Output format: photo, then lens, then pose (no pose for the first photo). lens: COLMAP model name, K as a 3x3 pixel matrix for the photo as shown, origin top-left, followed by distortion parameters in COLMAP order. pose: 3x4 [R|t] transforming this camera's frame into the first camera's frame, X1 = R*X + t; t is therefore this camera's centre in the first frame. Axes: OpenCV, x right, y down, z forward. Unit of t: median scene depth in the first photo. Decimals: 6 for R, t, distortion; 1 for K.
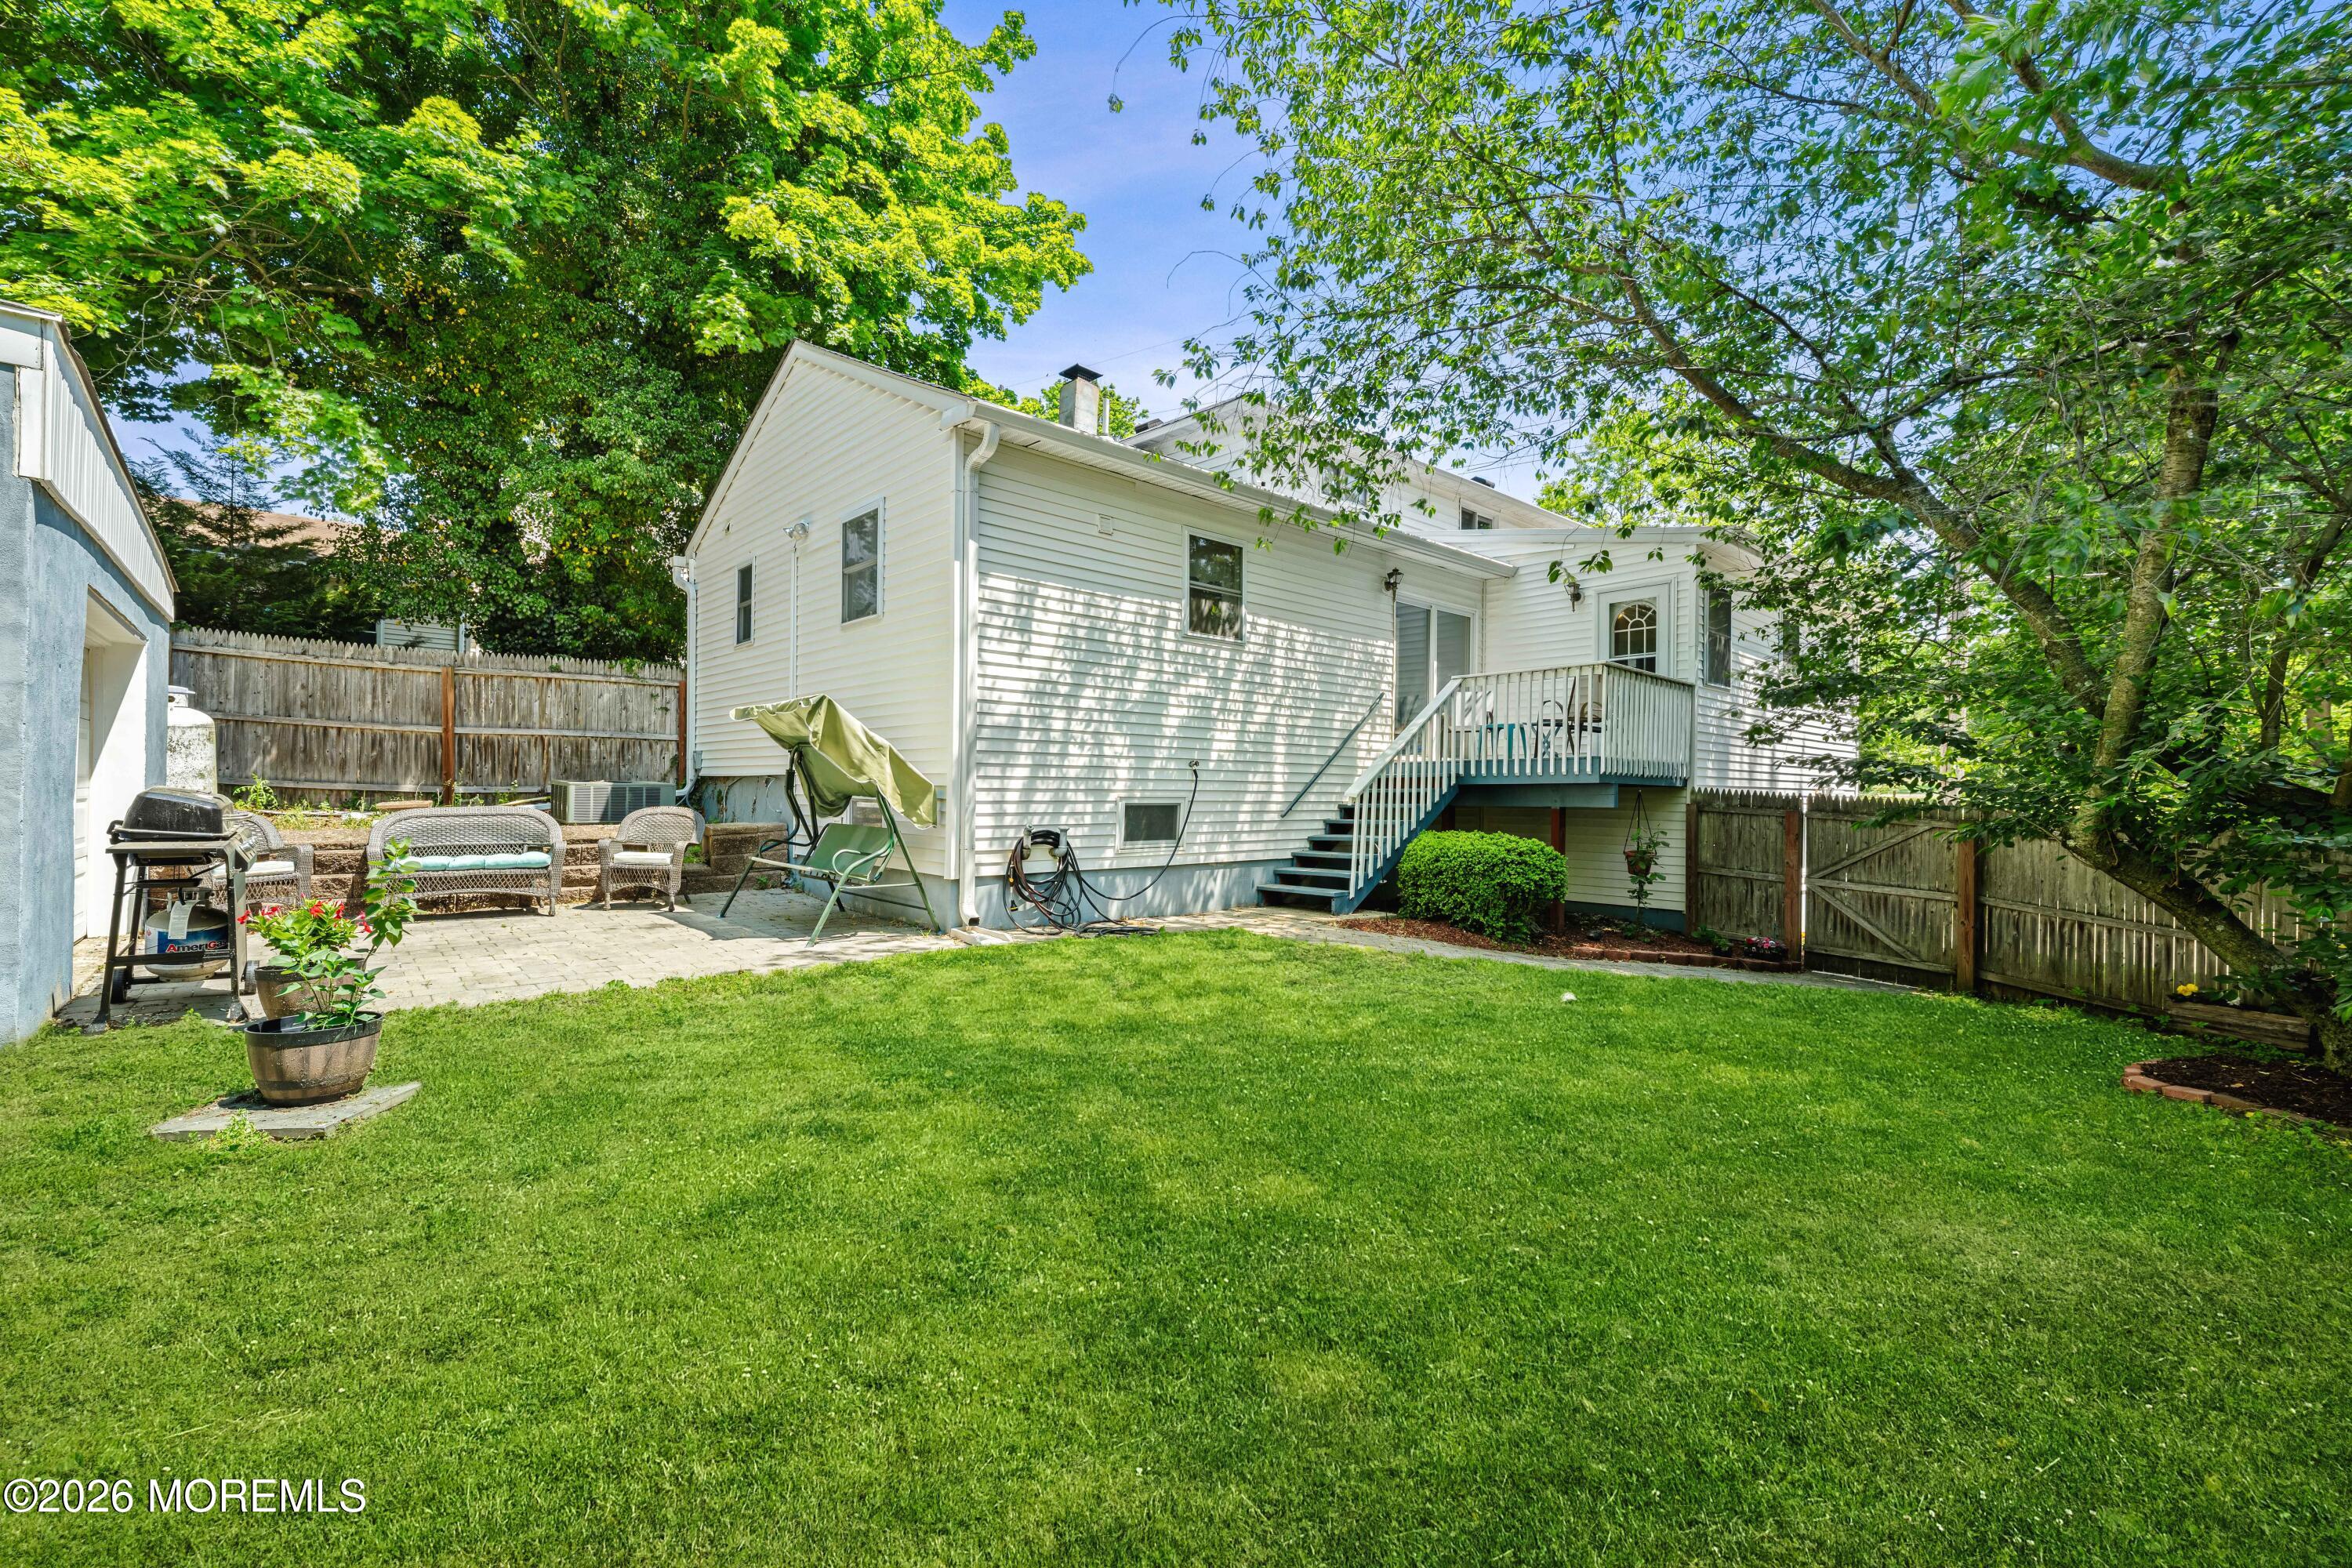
lens RADIAL K [[993.0, 0, 1179.3], [0, 993.0, 787.7], [0, 0, 1]] dist [-0.001397, 0.000203]
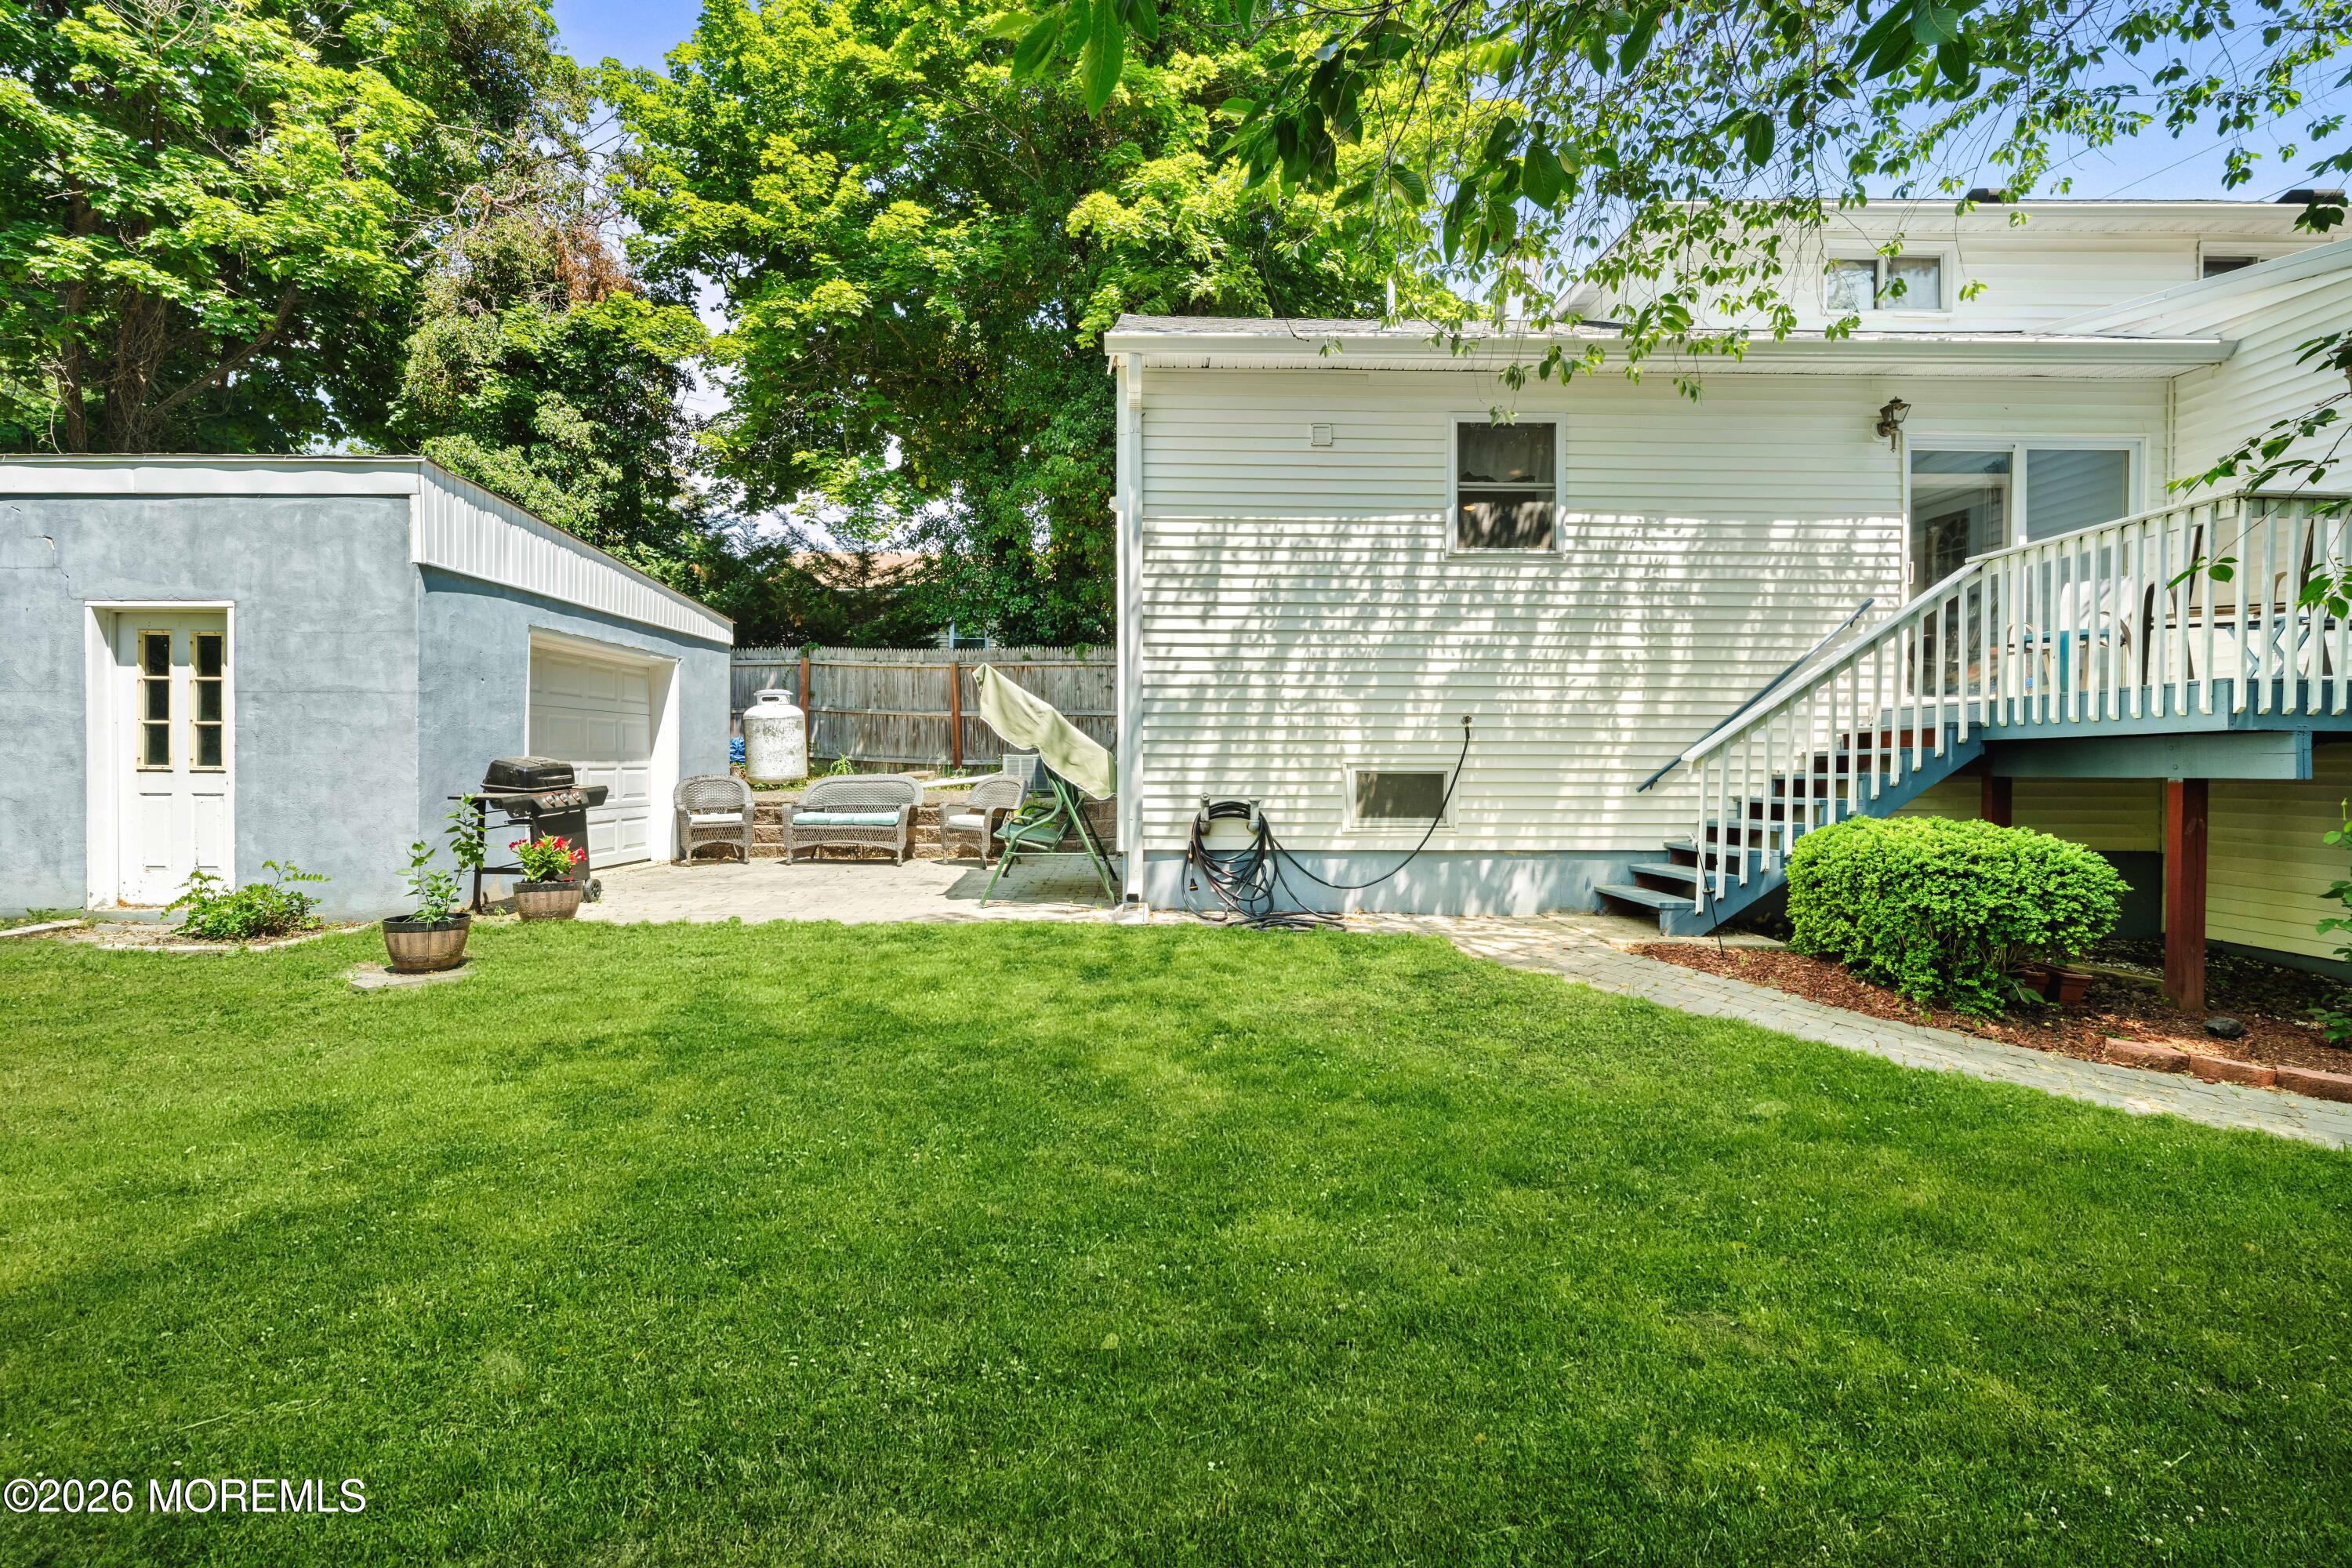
lens RADIAL K [[1056.3, 0, 1172.1], [0, 1056.3, 779.3], [0, 0, 1]] dist [0.002498, 0.000195]
pose [[0.748217, 0.002914, -0.663448, 0.396505], [0.007858, 0.999881, 0.013255, 0.009036], [0.663408, -0.015131, 0.748105, 0.239701]]
